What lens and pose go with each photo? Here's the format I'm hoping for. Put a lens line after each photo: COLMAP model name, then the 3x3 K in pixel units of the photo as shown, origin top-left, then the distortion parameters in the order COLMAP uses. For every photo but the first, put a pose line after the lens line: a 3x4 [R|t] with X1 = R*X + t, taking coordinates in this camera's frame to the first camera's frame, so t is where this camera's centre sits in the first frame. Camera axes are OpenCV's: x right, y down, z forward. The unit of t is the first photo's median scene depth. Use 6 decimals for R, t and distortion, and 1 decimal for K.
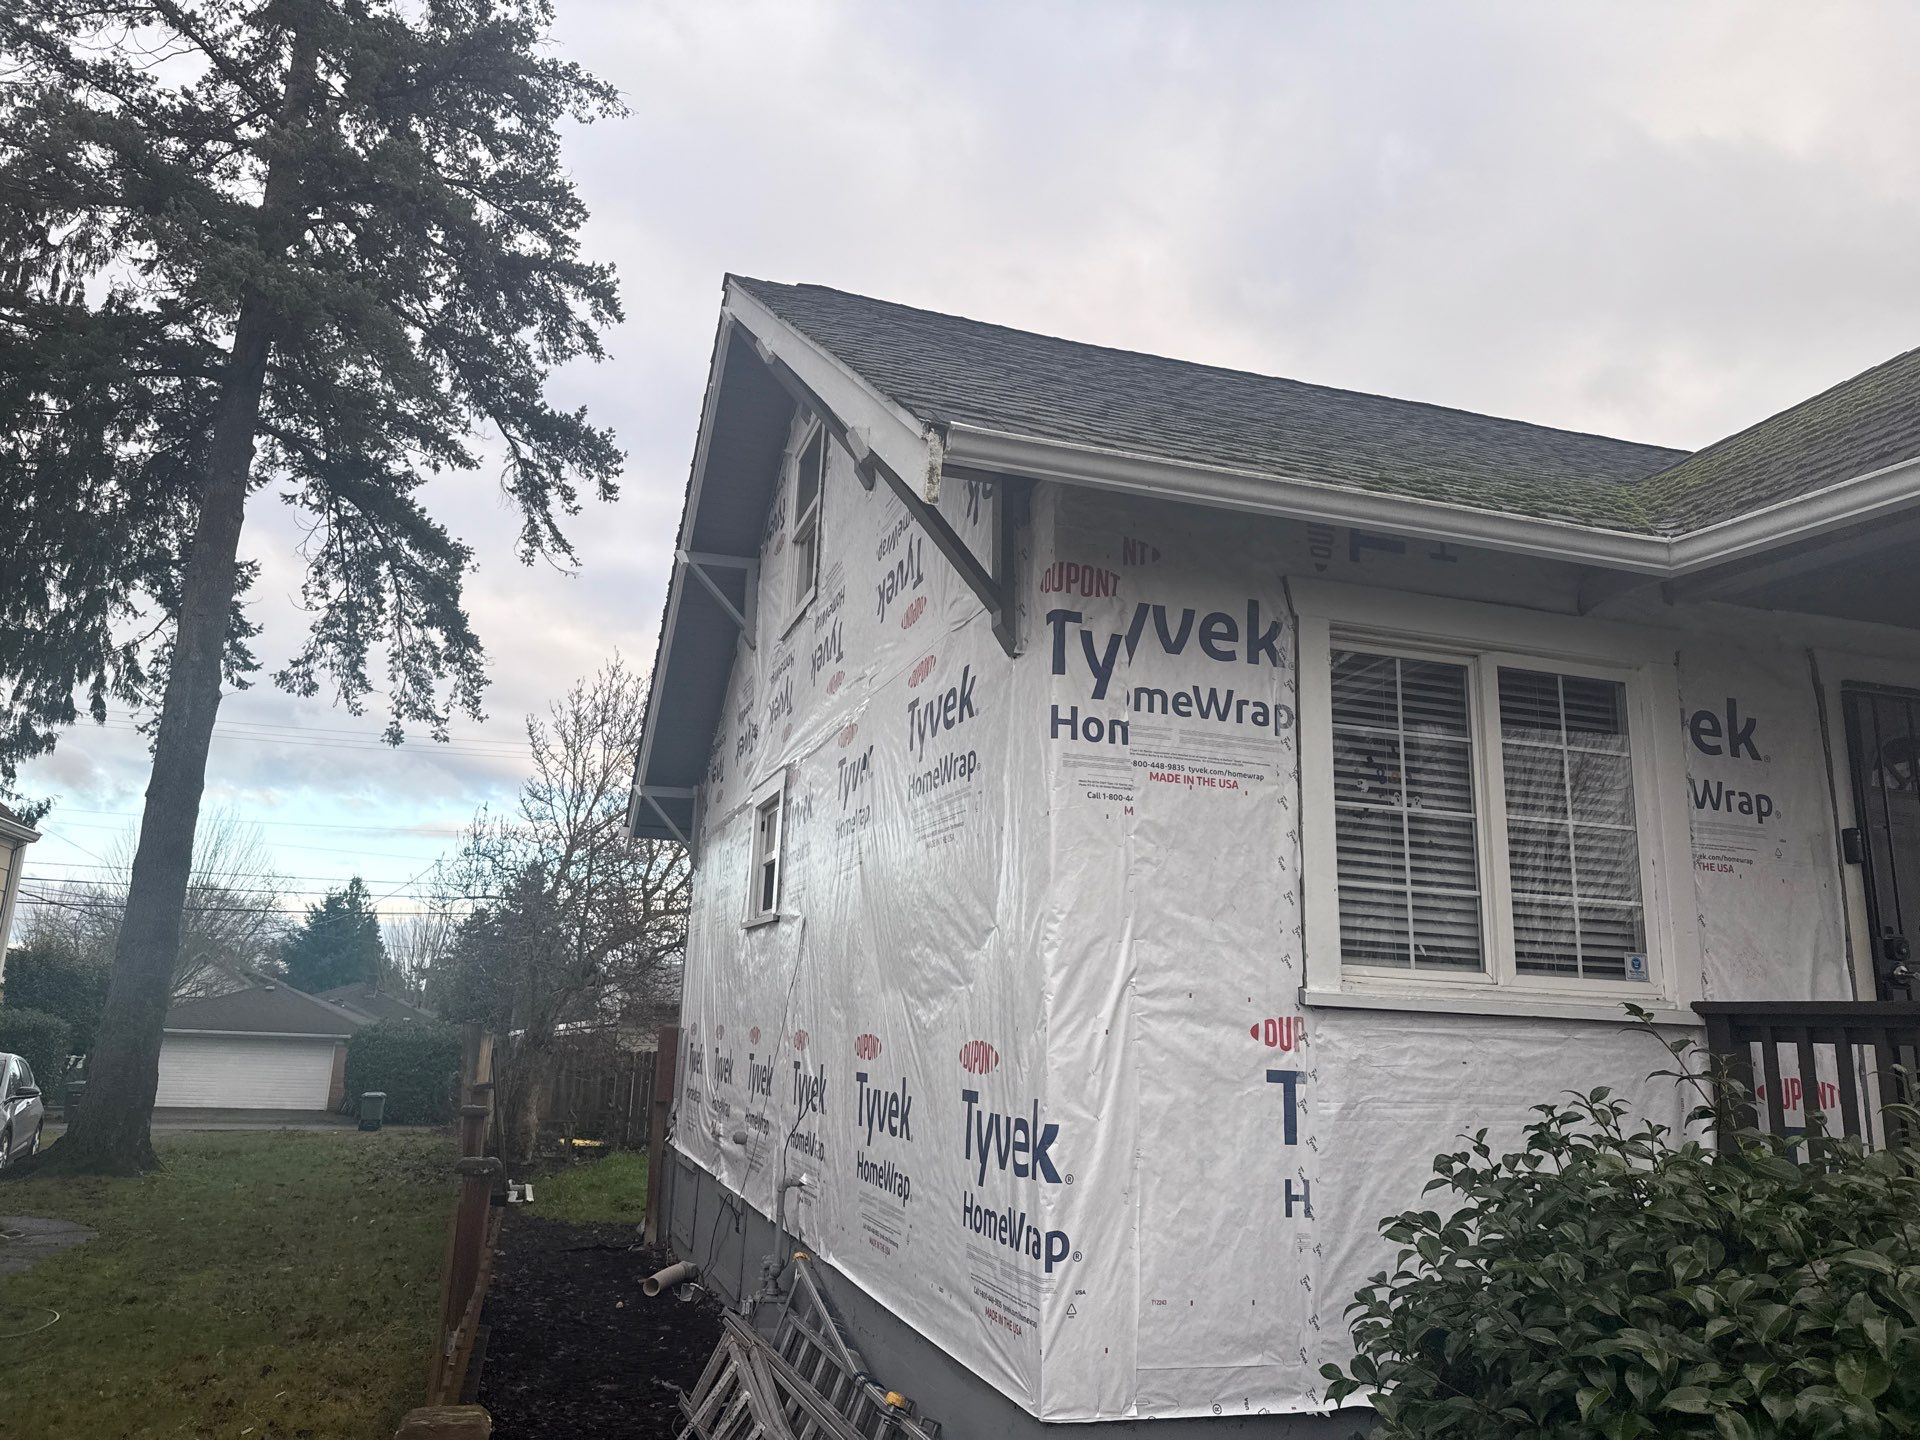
lens RADIAL K [[1337.6, 0, 956.5], [0, 1337.6, 710.9], [0, 0, 1]] dist [0.090340, -0.073493]
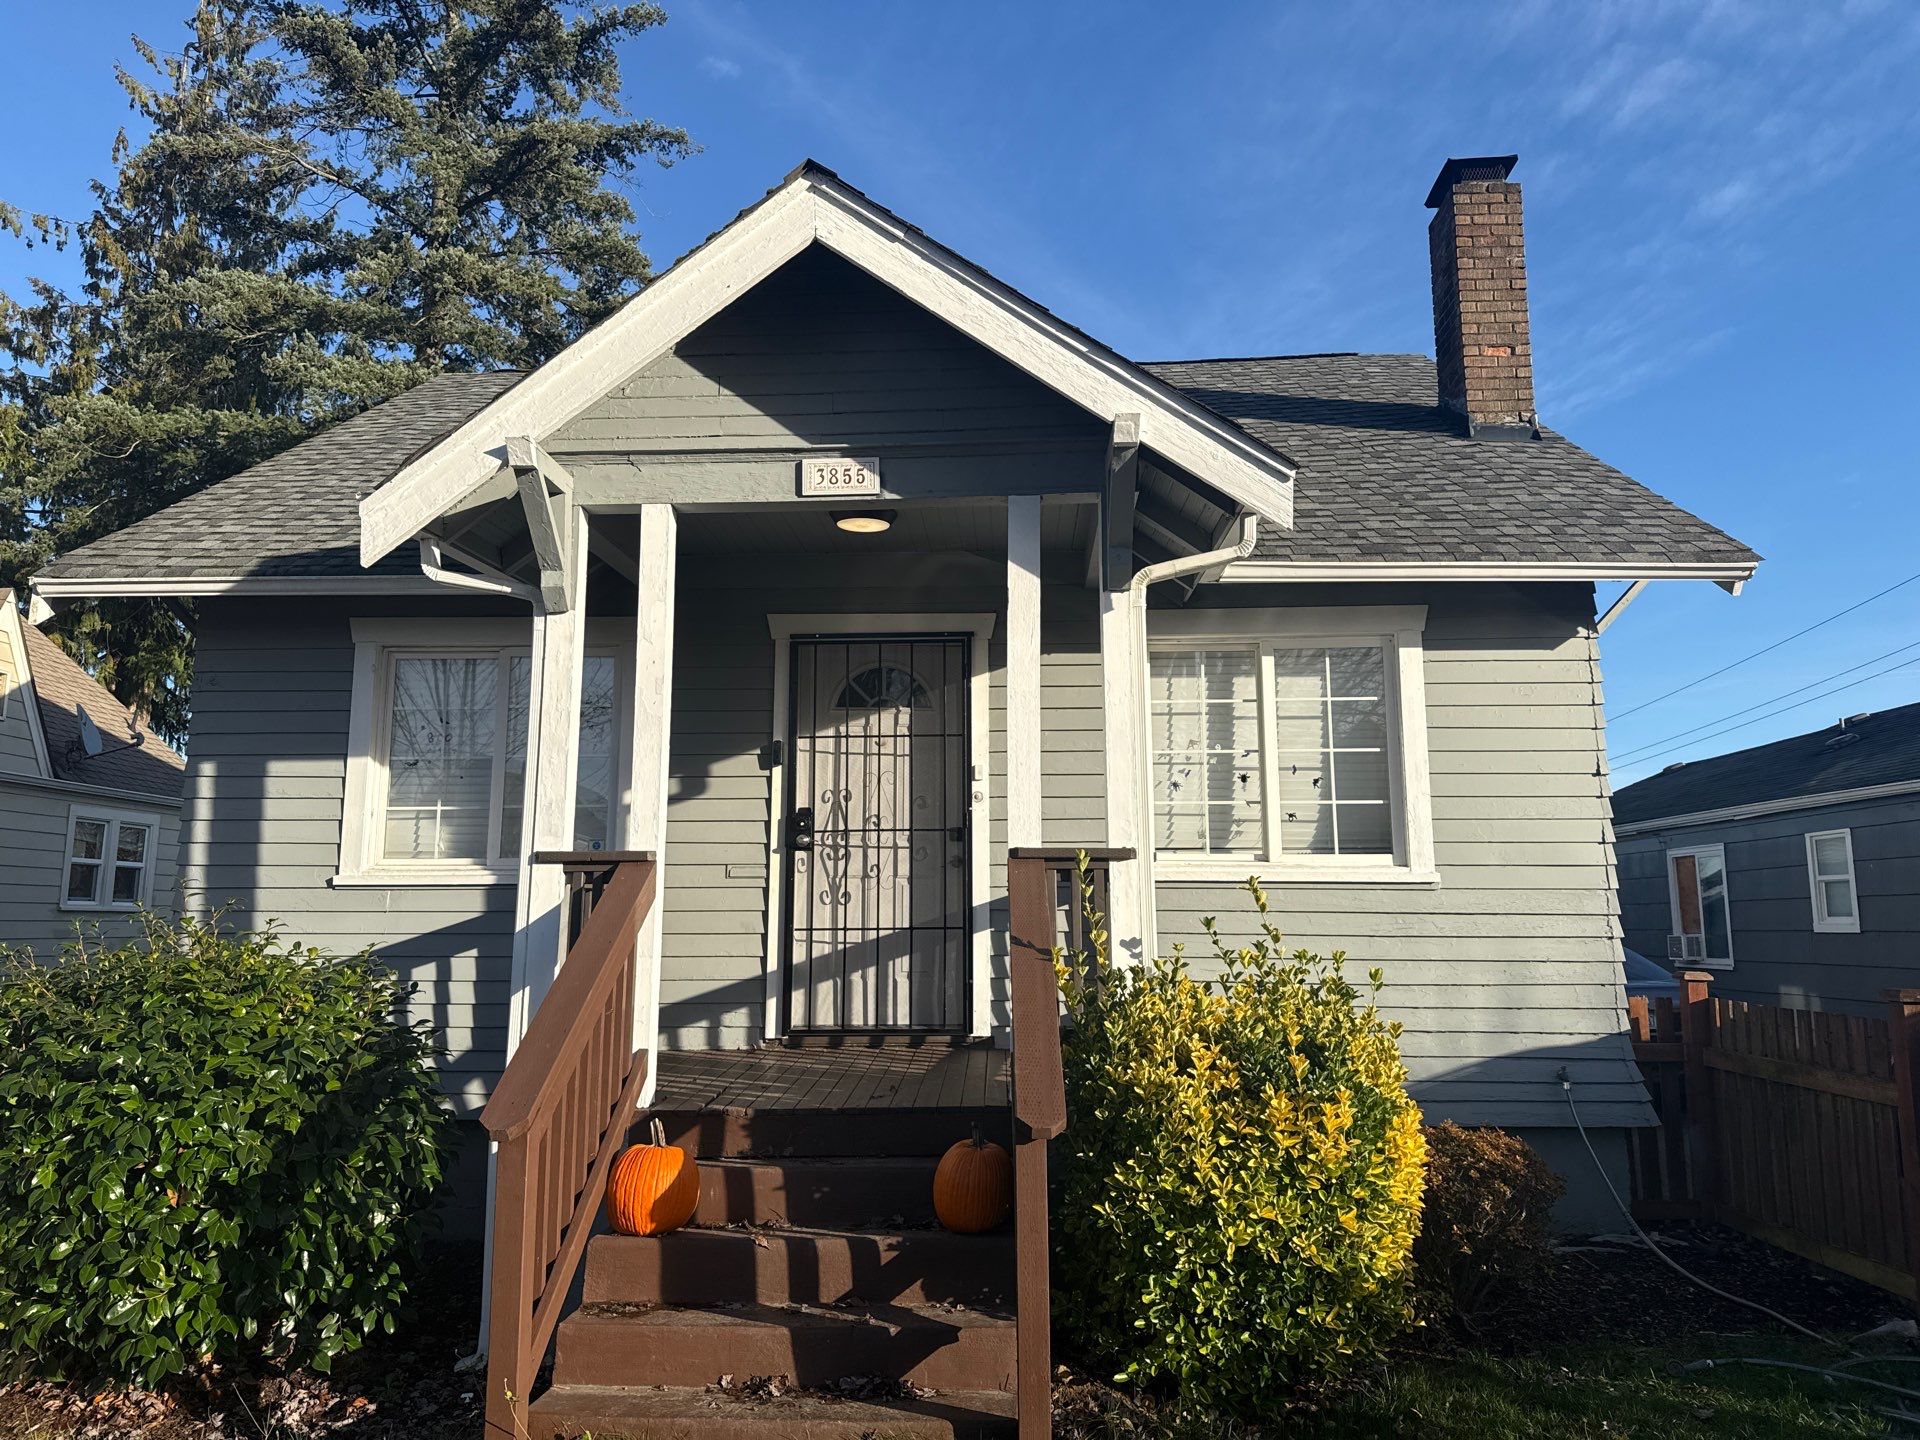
lens RADIAL K [[1337.6, 0, 932.8], [0, 1337.6, 705.6], [0, 0, 1]] dist [0.090340, -0.073493]
pose [[0.939076, -0.089298, -0.331907, 1.426168], [0.108752, 0.993245, 0.040471, 0.013108], [0.326051, -0.074101, 0.942444, -0.283184]]
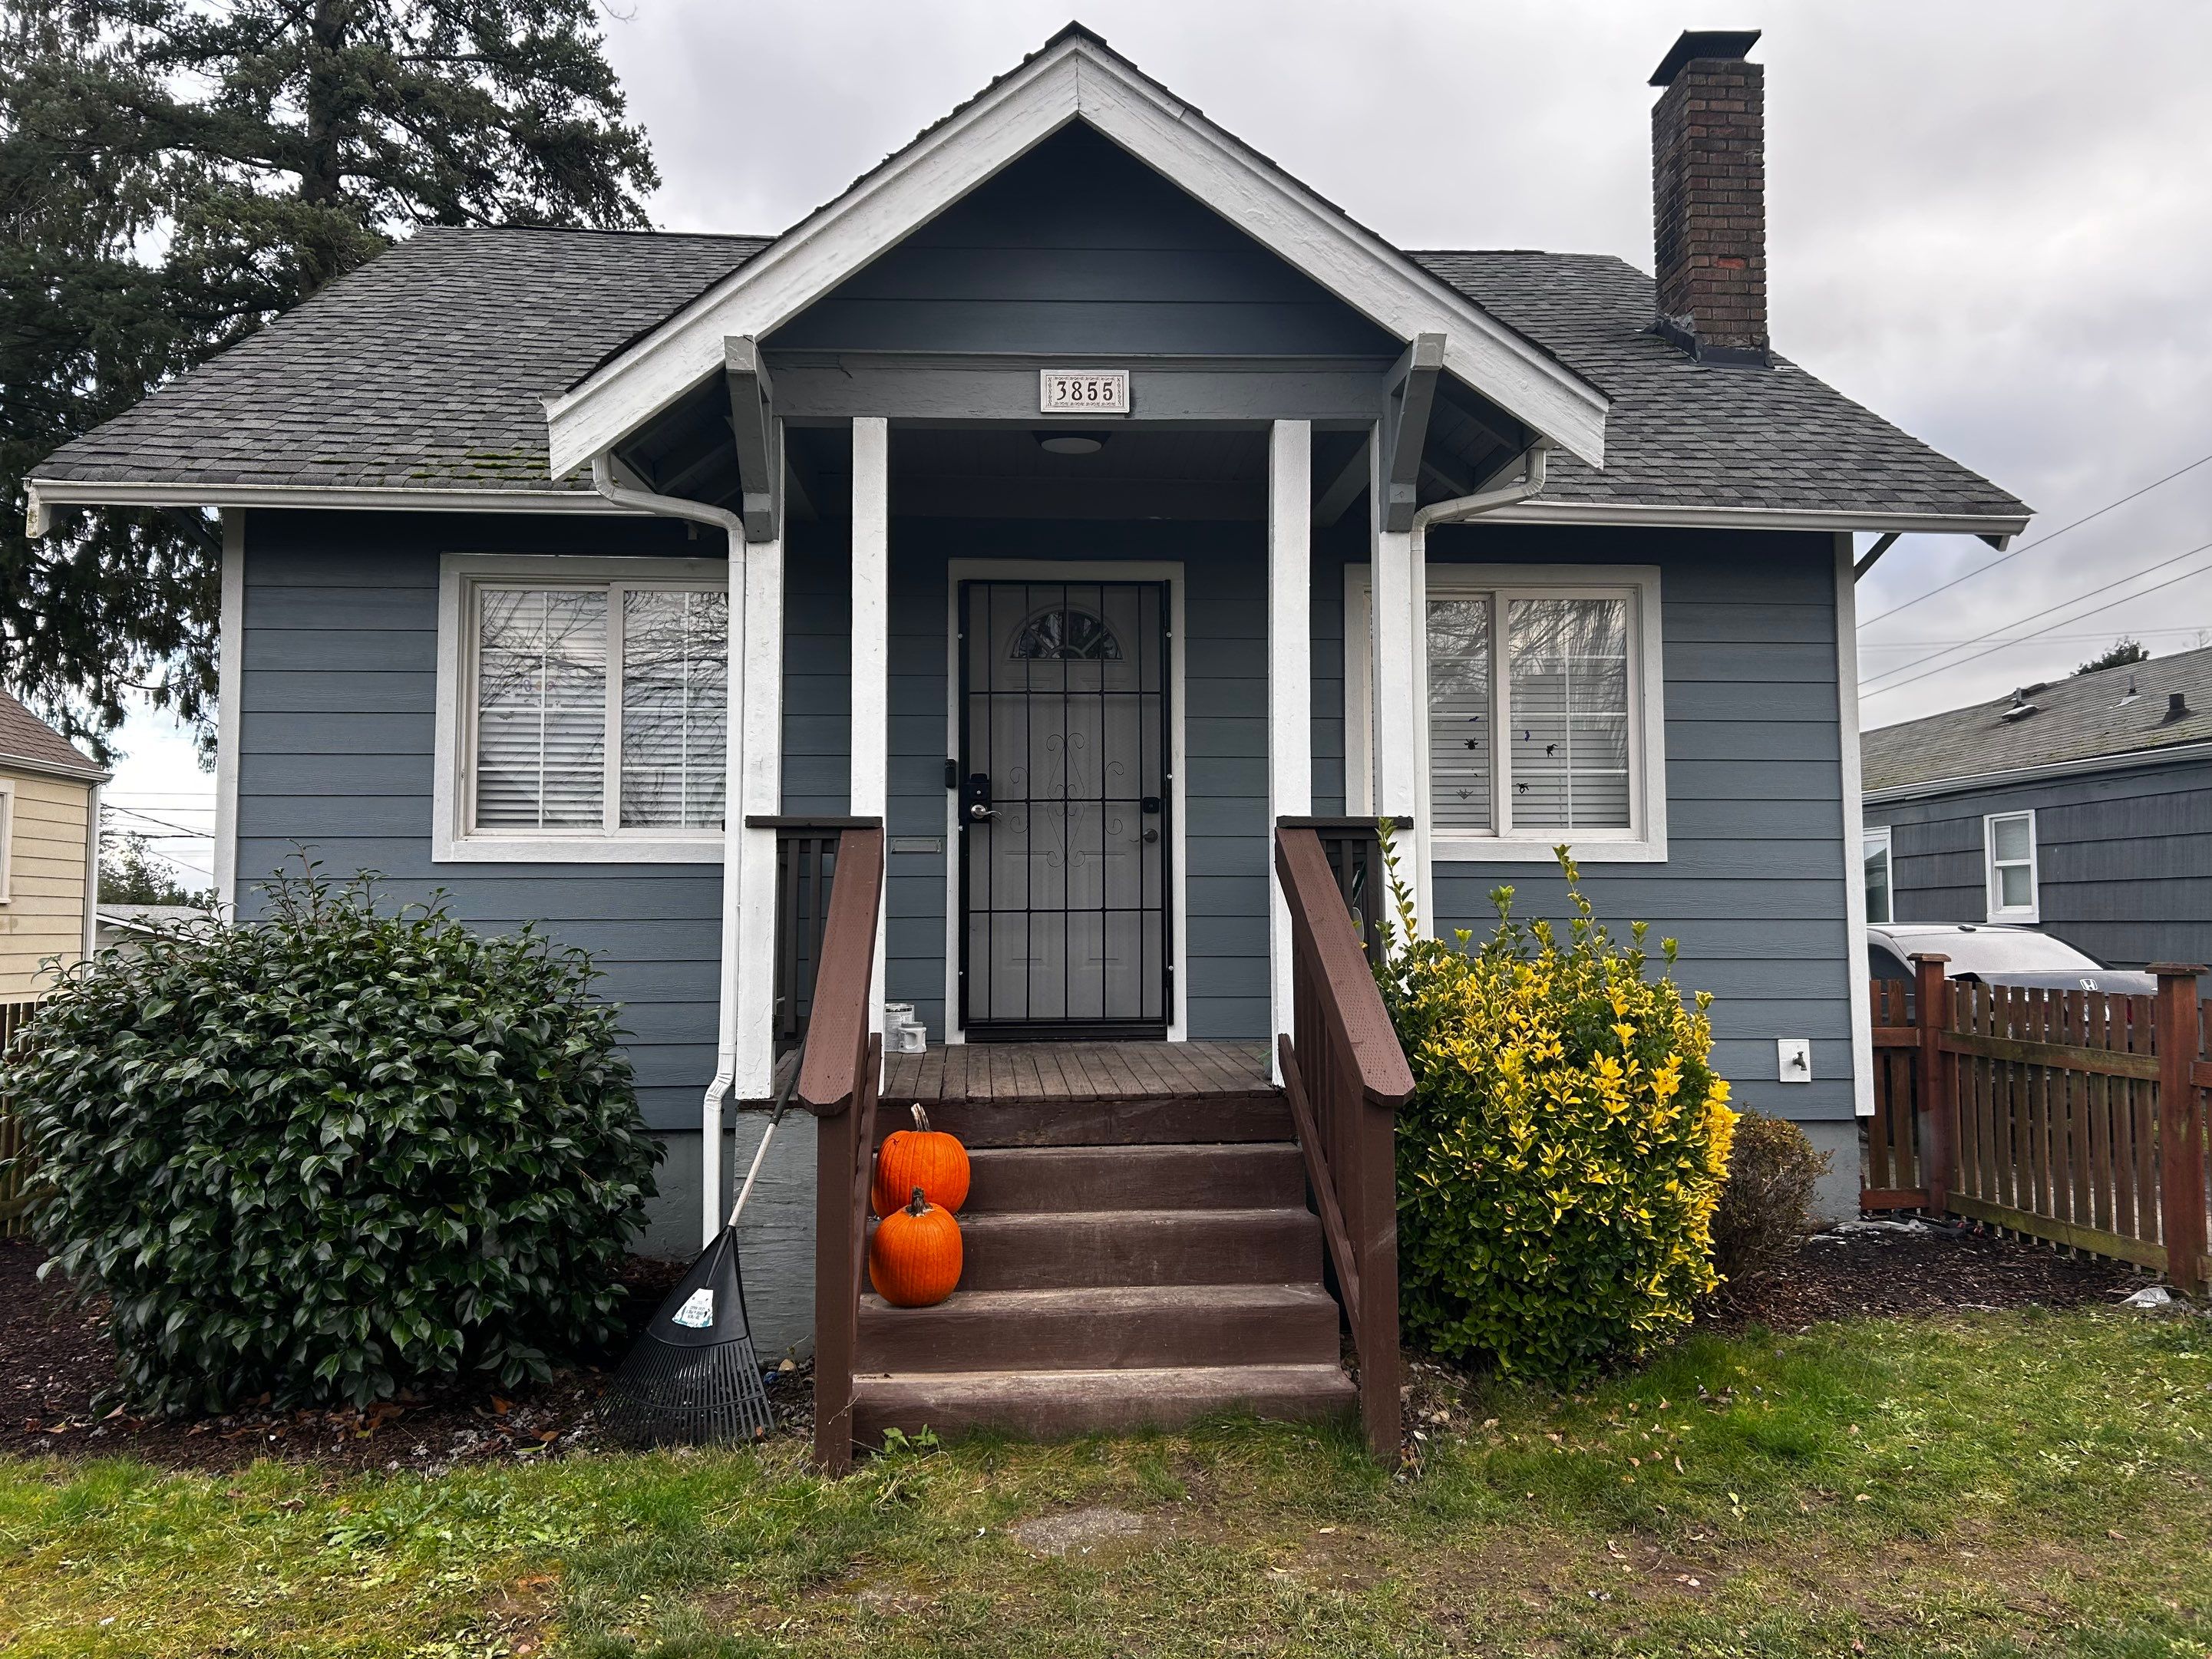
lens RADIAL K [[1674.3, 0, 1087.9], [0, 1674.3, 797.1], [0, 0, 1]] dist [0.036351, 0.005603]
pose [[0.970737, -0.054997, -0.233761, 1.256101], [0.087367, 0.987597, 0.130457, -0.009063], [0.223687, -0.147062, 0.963502, -0.475226]]
